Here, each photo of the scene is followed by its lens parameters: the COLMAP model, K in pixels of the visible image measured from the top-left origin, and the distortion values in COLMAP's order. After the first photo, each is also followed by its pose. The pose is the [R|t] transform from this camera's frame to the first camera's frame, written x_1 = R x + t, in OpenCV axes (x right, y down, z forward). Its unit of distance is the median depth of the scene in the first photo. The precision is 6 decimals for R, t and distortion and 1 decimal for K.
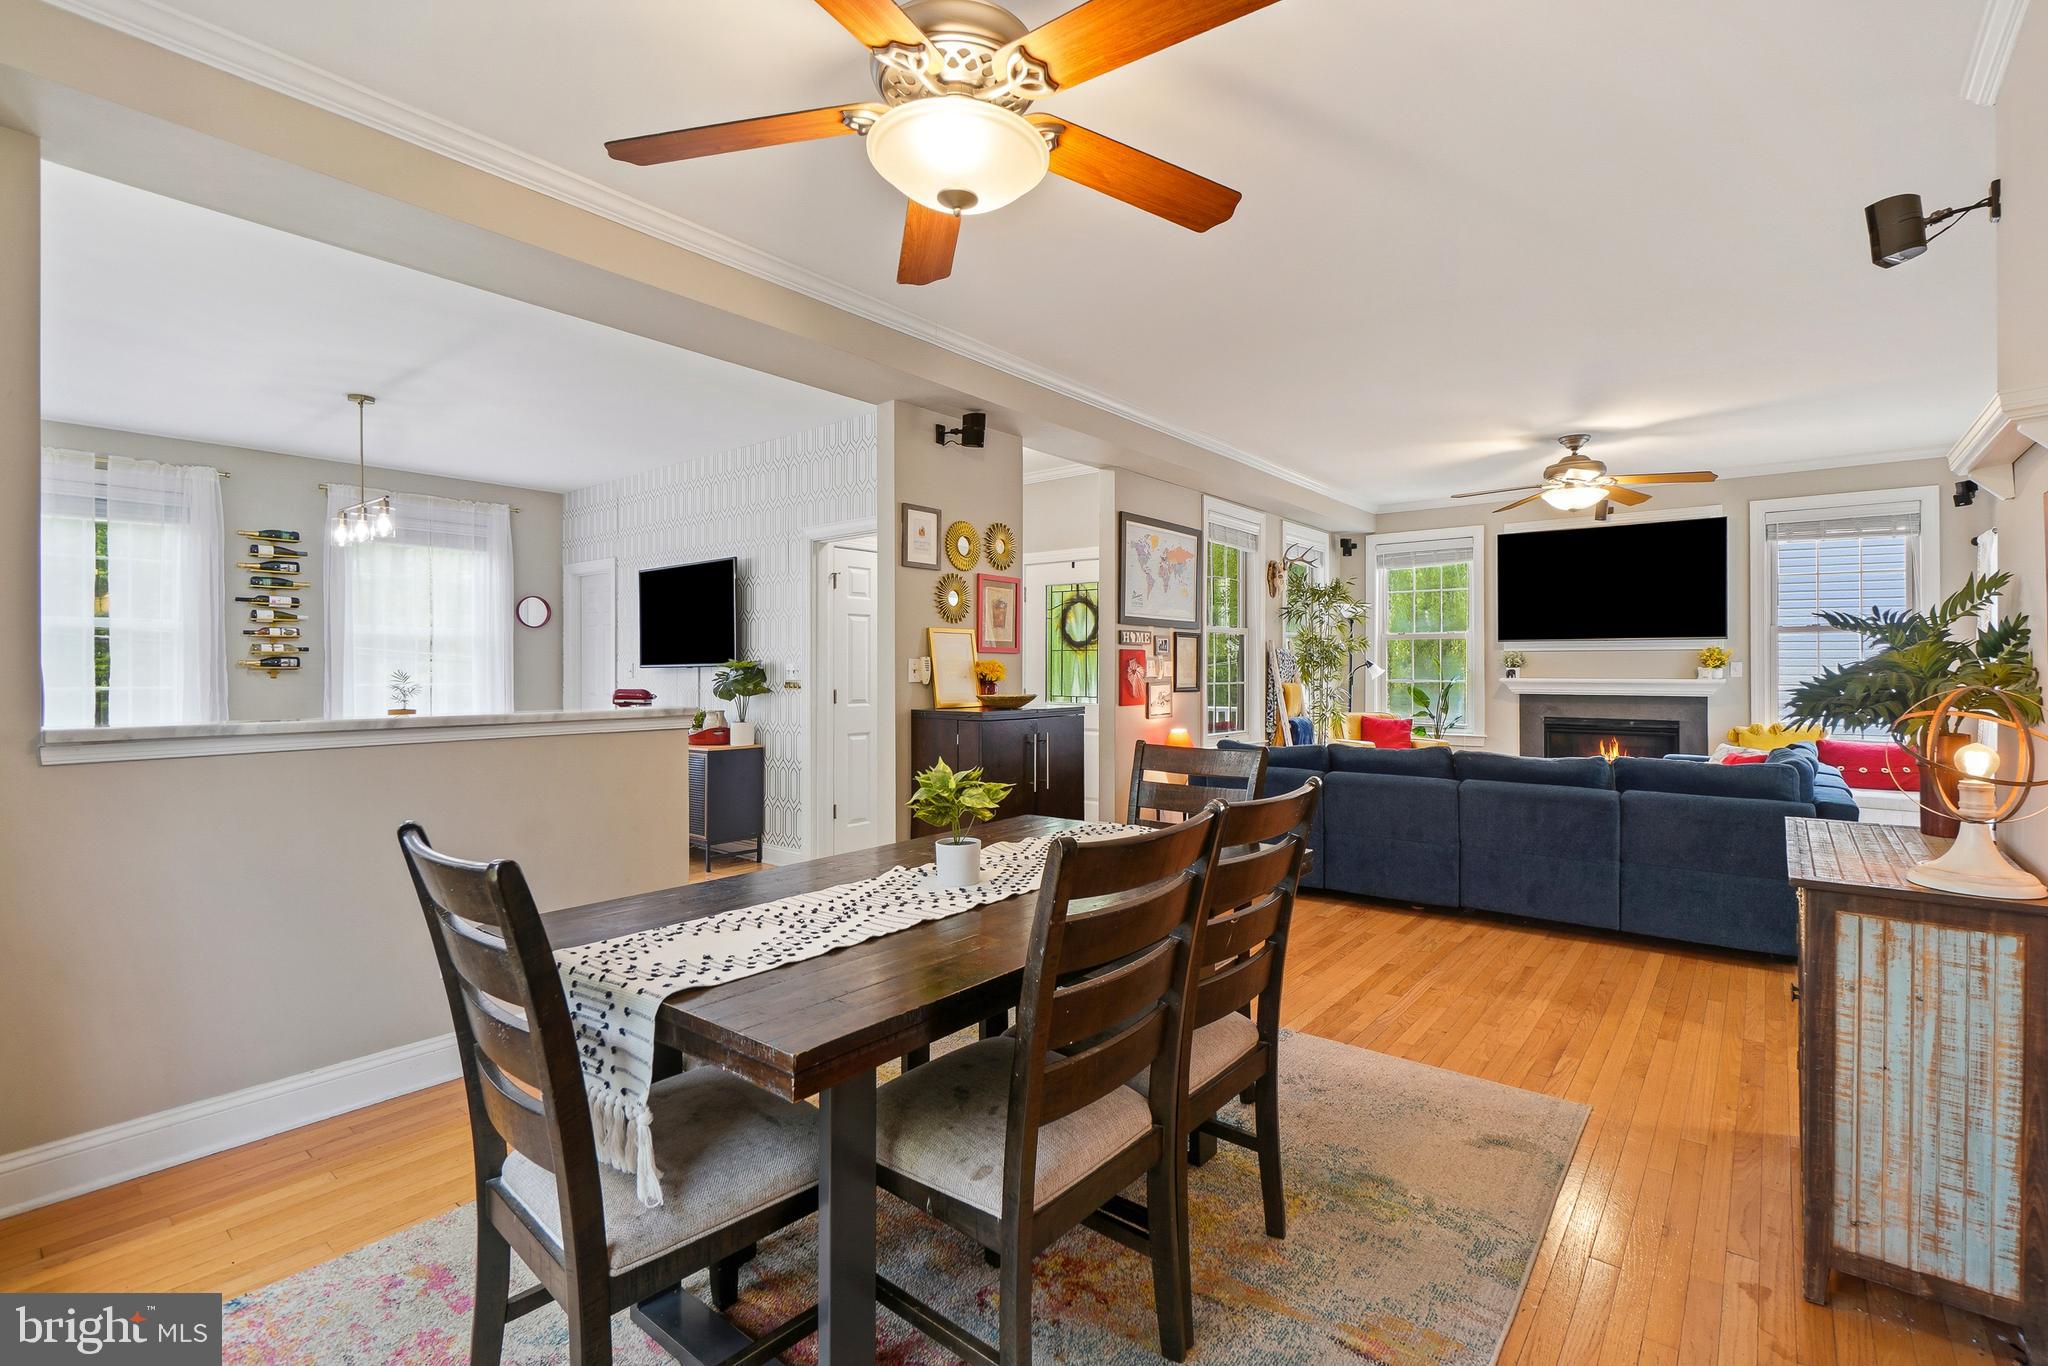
lens RADIAL K [[903.8, 0, 1056.3], [0, 903.8, 664.0], [0, 0, 1]] dist [-0.002569, -0.001599]
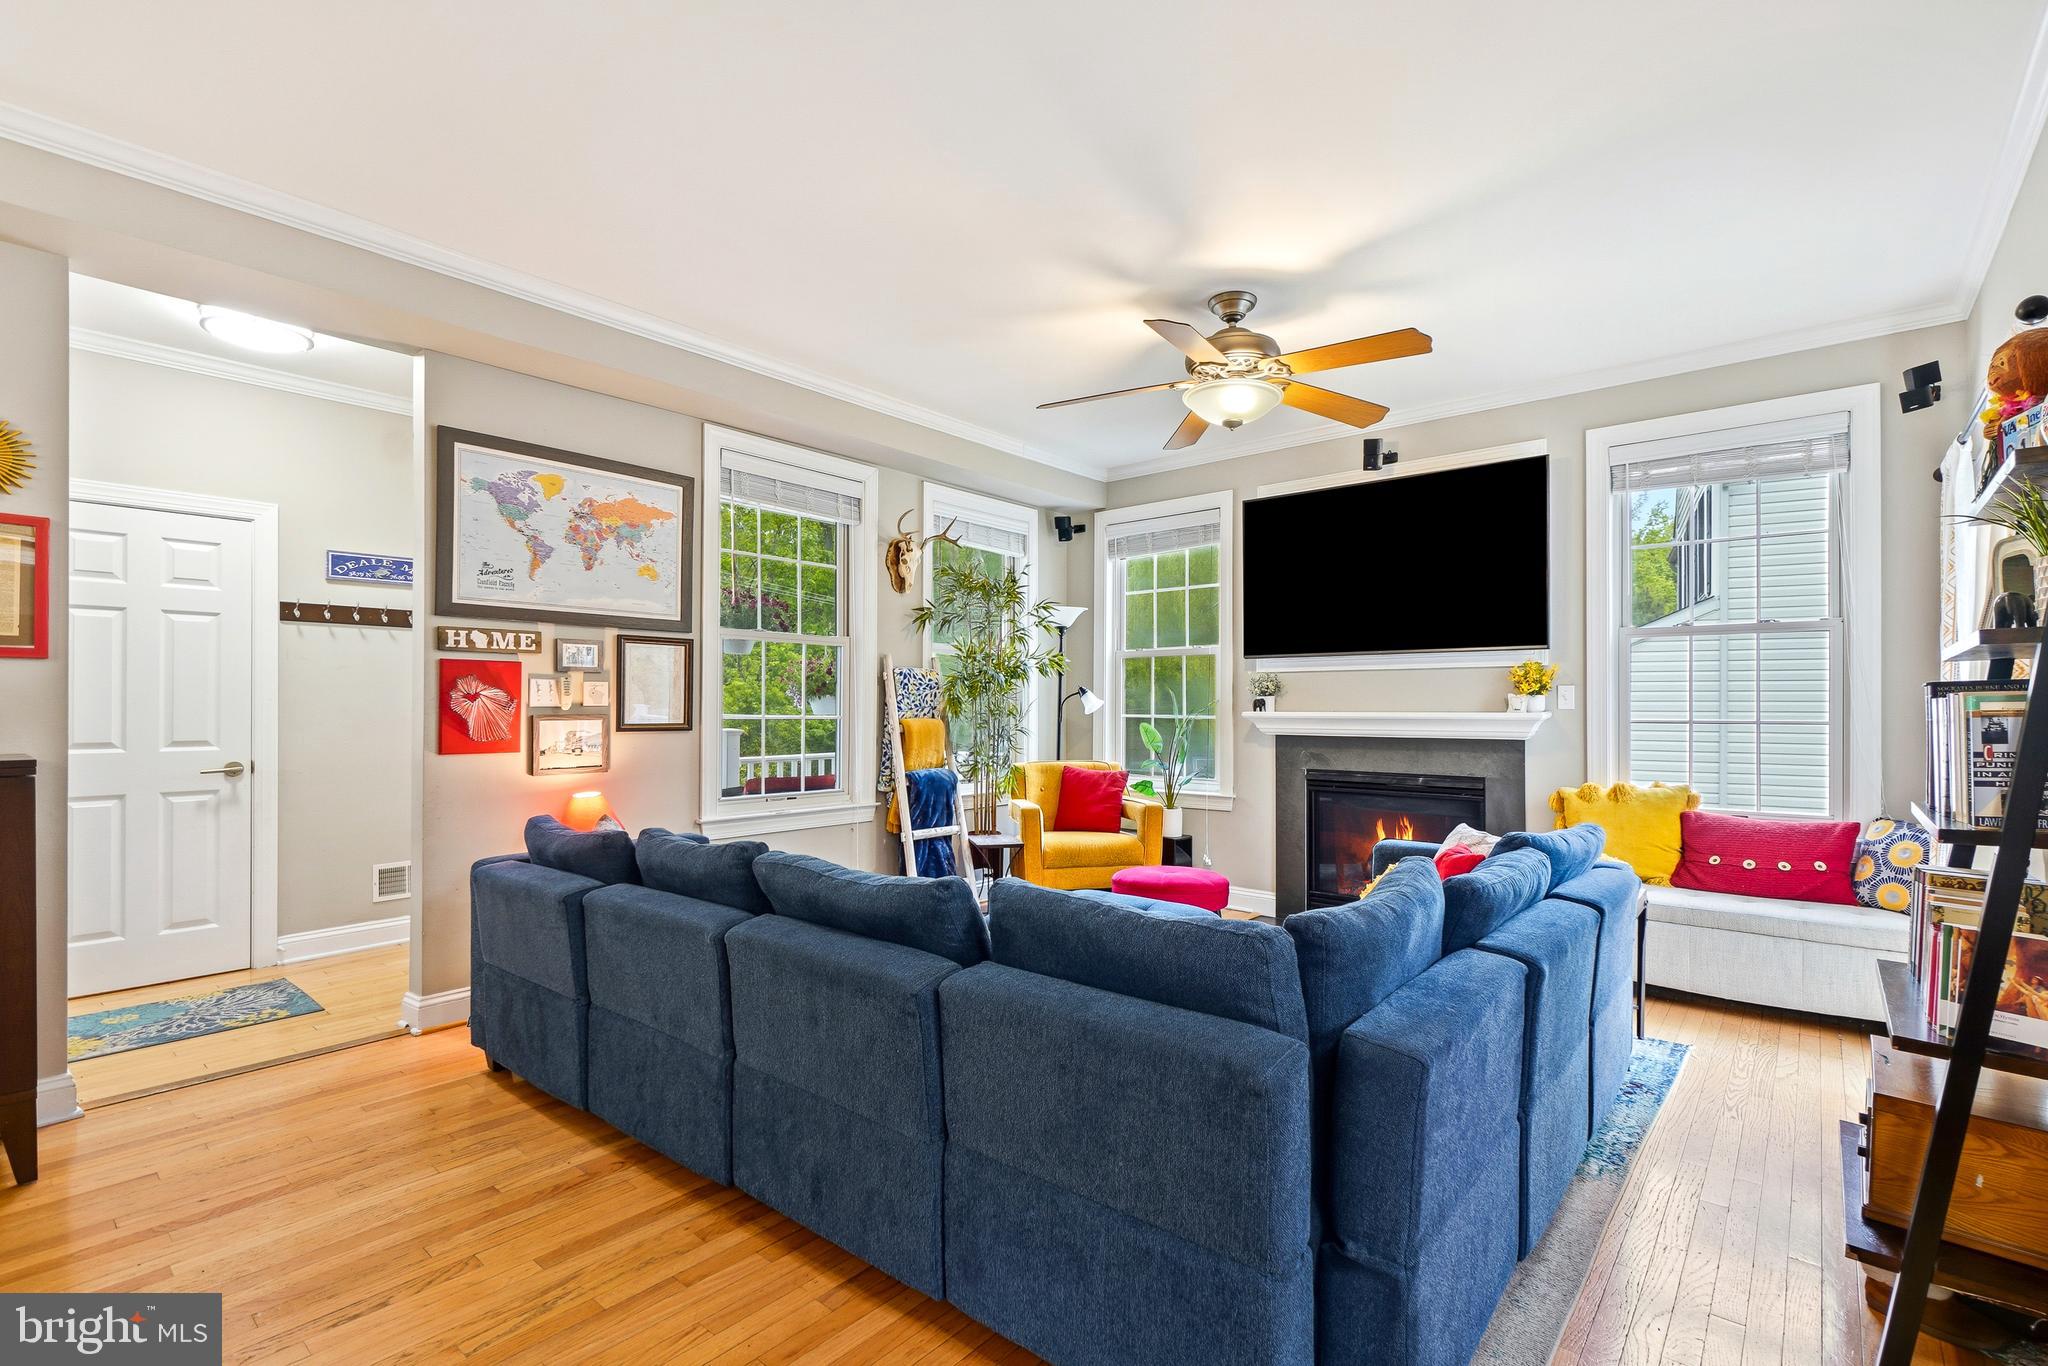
lens RADIAL K [[903.8, 0, 1042.2], [0, 903.8, 709.1], [0, 0, 1]] dist [-0.002569, -0.001599]
pose [[0.999308, 0.001214, -0.037179, 0.406838], [-0.000974, 0.999979, 0.006461, 0.010395], [0.037186, -0.006420, 0.999288, 0.349709]]
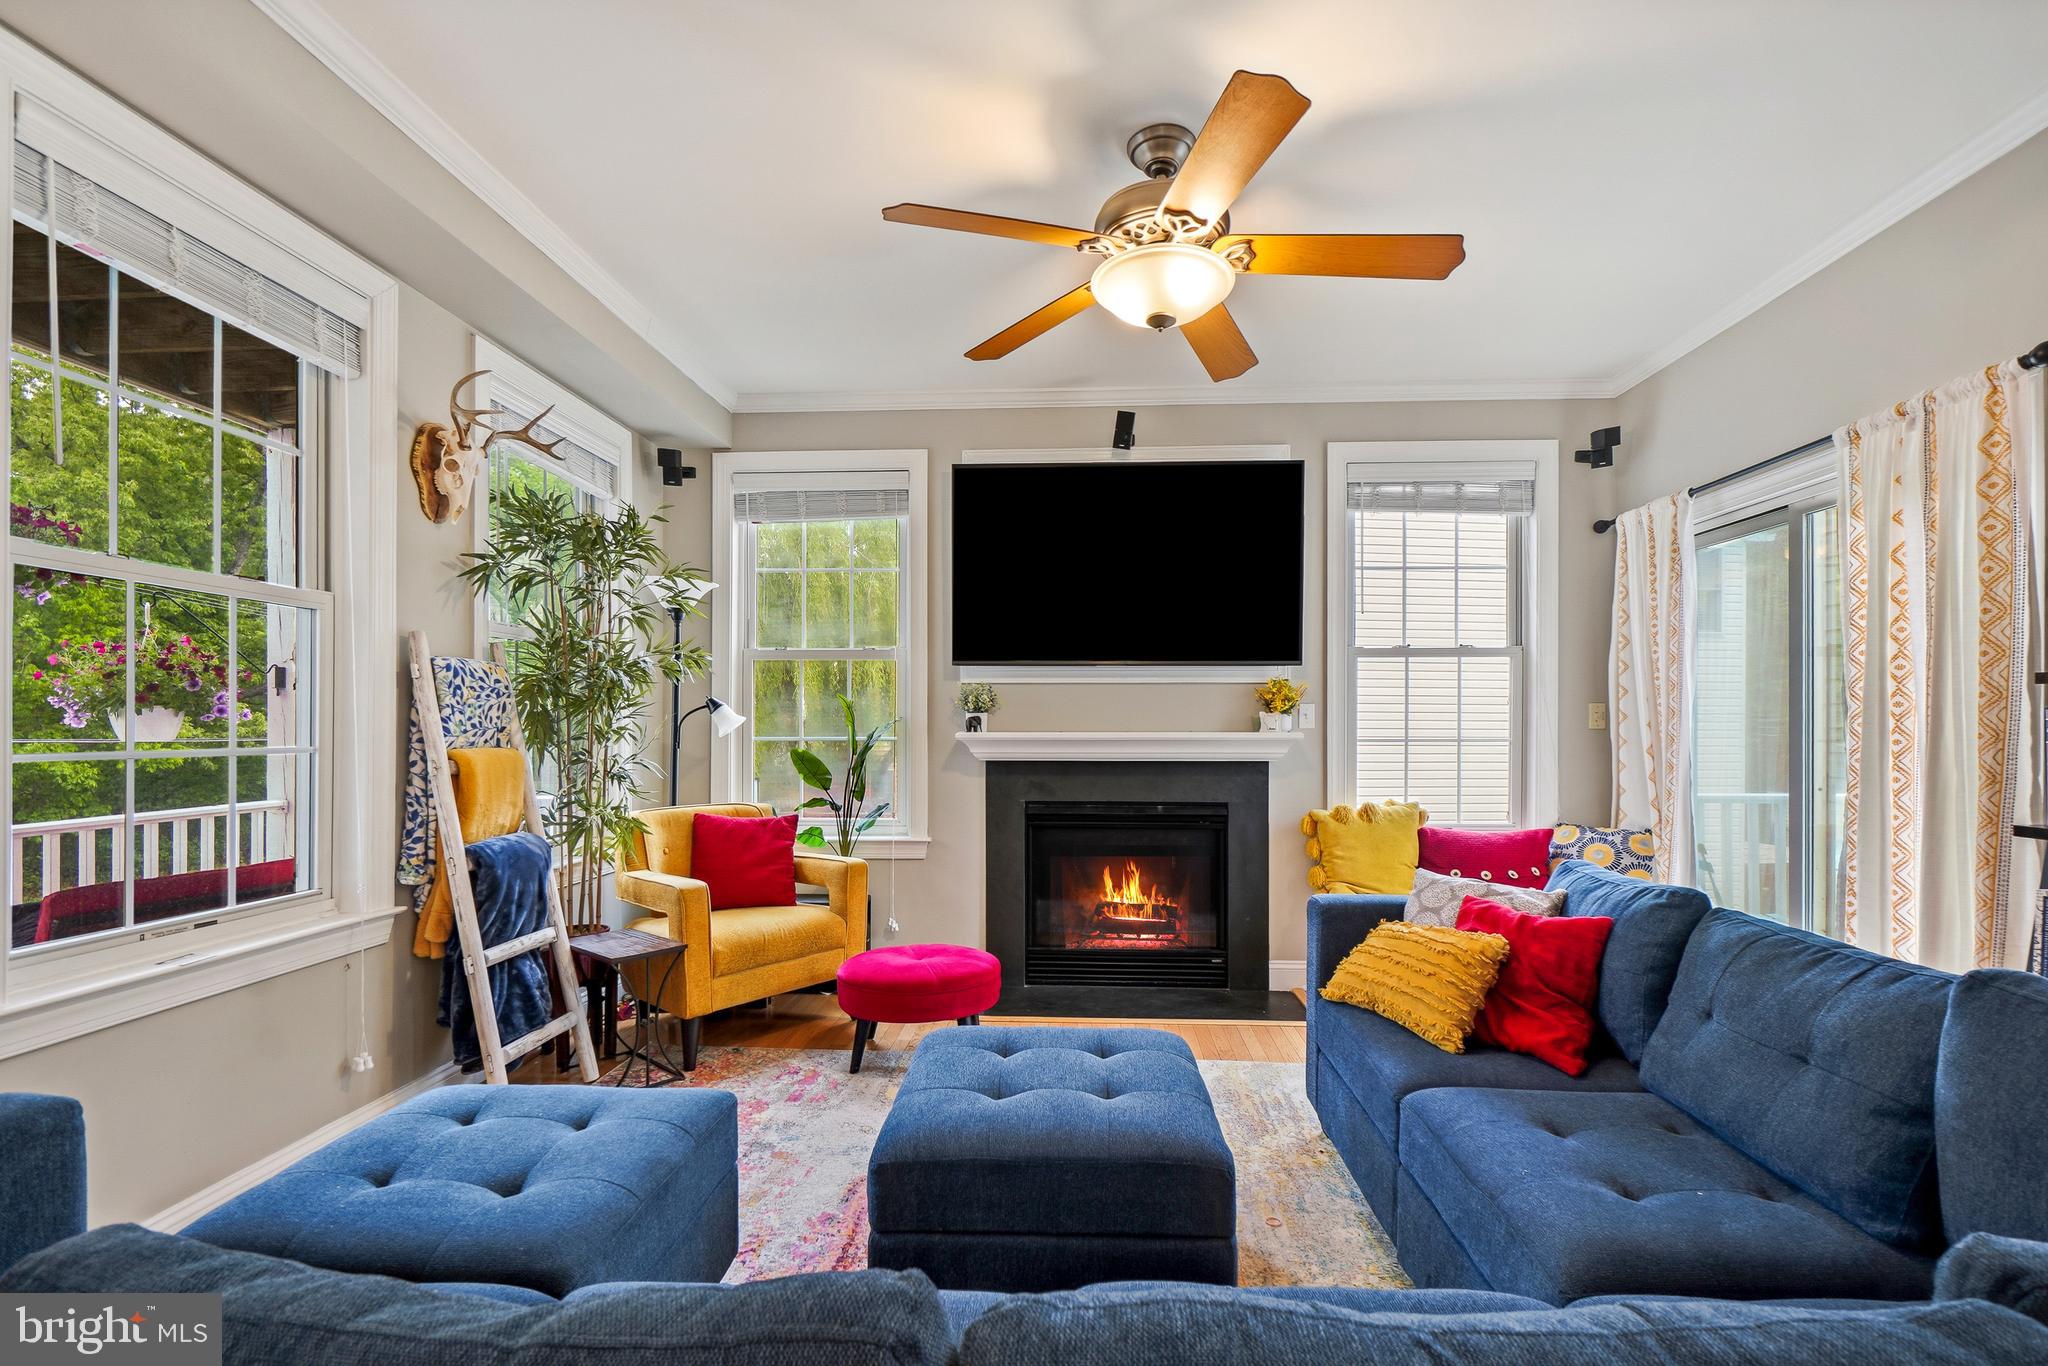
lens RADIAL K [[903.8, 0, 1035.8], [0, 903.8, 726.9], [0, 0, 1]] dist [-0.002569, -0.001599]
pose [[0.825650, -0.001679, 0.564181, 0.255590], [-0.001900, 0.999982, 0.005757, 0.010339], [-0.564180, -0.005825, 0.825631, 0.594057]]
